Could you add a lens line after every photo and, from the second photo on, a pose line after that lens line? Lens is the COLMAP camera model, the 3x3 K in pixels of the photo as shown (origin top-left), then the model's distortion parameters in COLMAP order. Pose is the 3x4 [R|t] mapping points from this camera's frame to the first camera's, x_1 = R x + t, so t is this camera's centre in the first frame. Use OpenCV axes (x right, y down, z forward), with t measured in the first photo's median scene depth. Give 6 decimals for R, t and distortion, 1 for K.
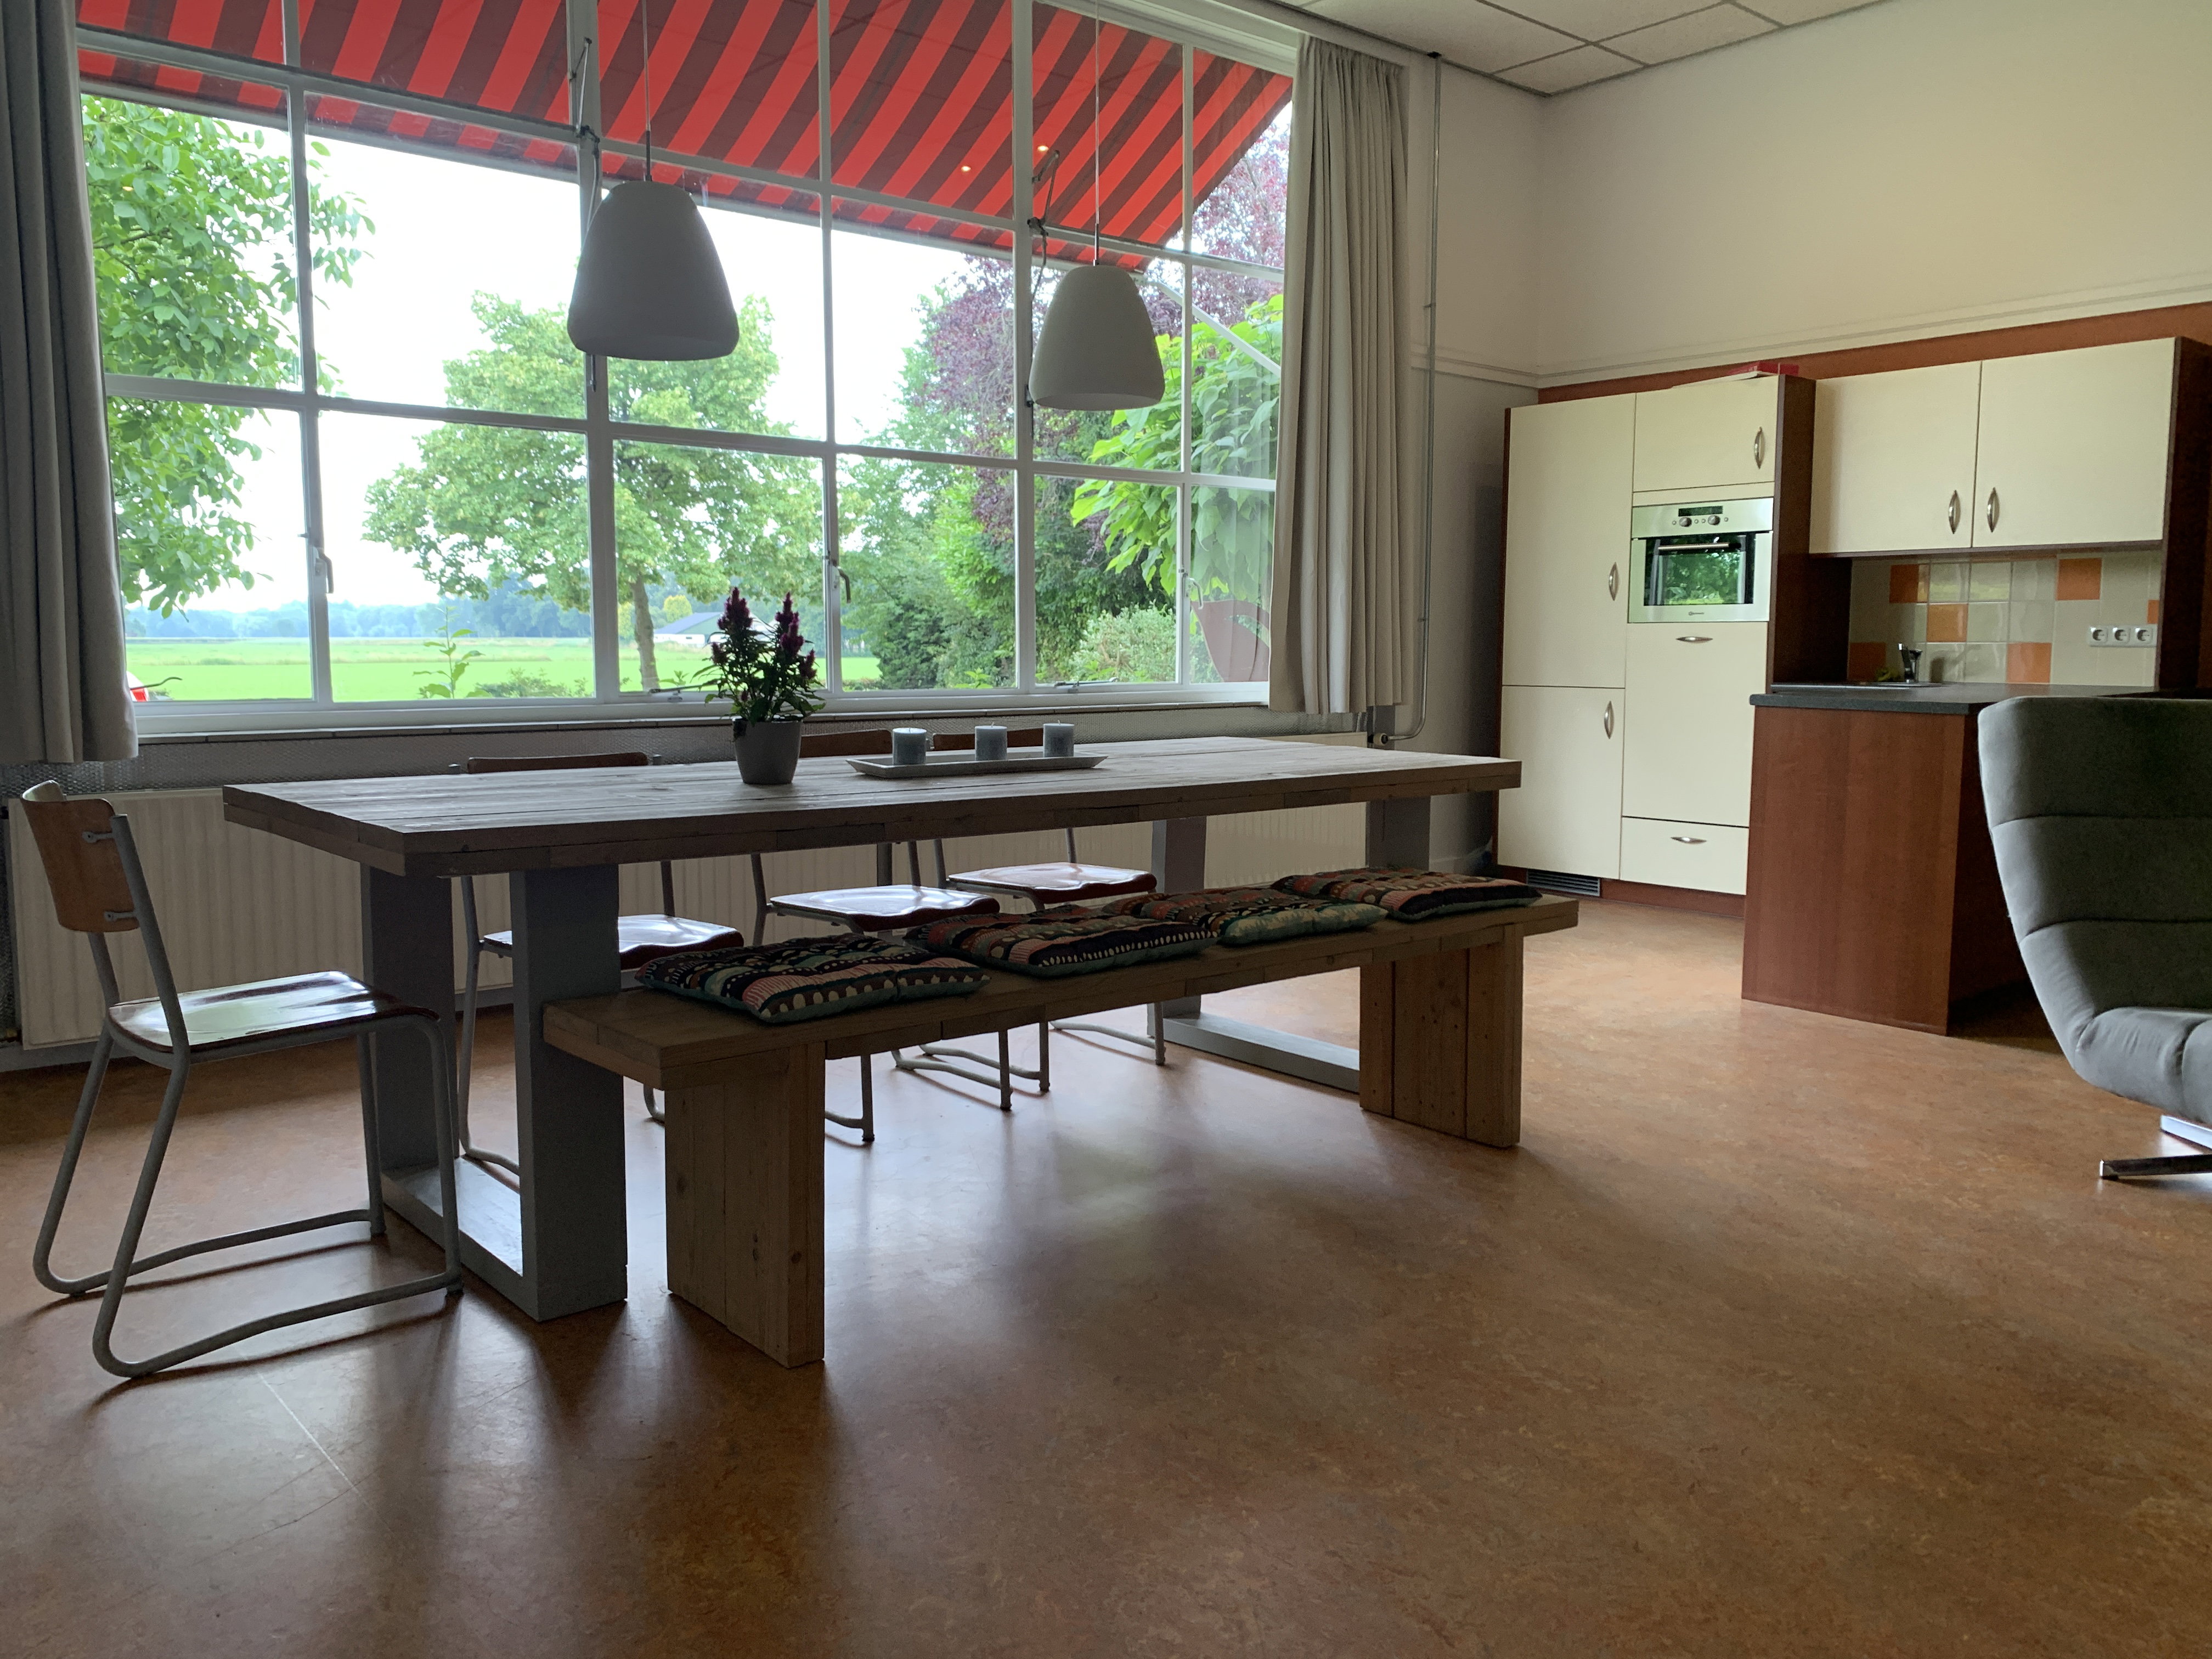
lens RADIAL K [[1692.8, 0, 1101.4], [0, 1692.8, 828.9], [0, 0, 1]] dist [0.038434, -0.051924]
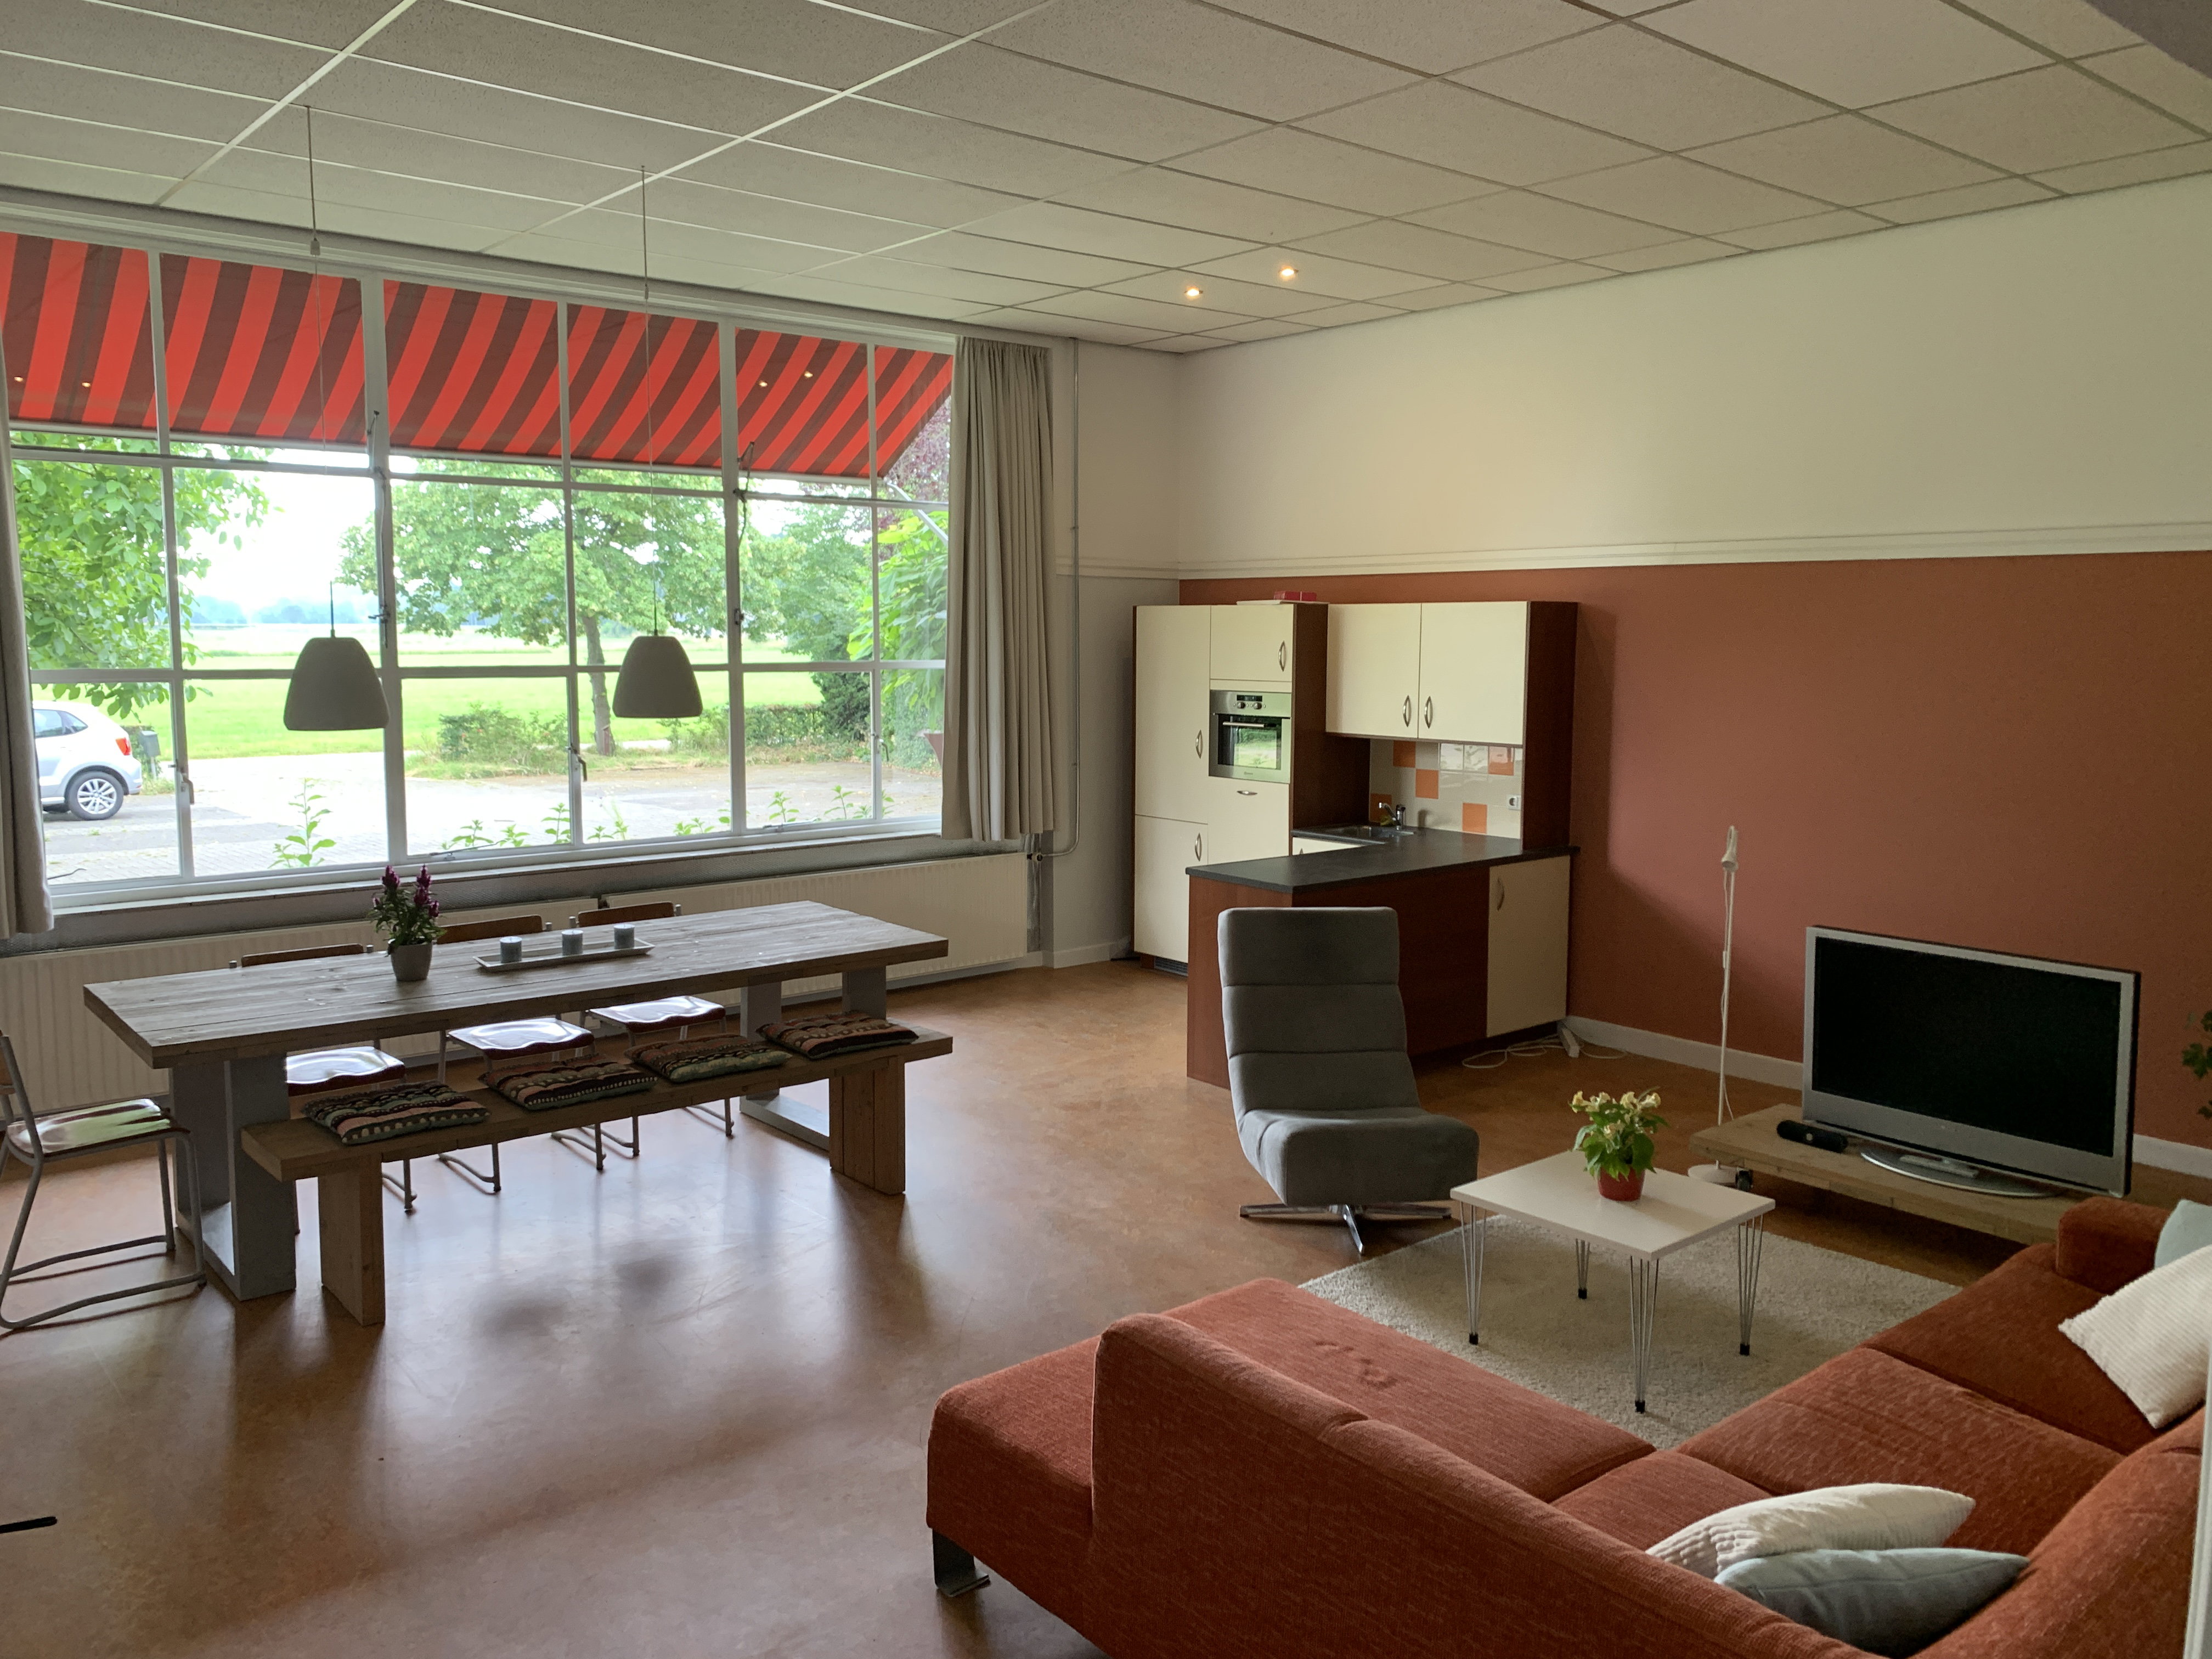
lens RADIAL K [[1692.8, 0, 1110.4], [0, 1692.8, 813.7], [0, 0, 1]] dist [0.038434, -0.051924]
pose [[0.999987, 0.004500, -0.002380, 0.314229], [-0.004495, 0.999987, 0.002222, -0.125483], [0.002390, -0.002212, 0.999995, -0.428121]]
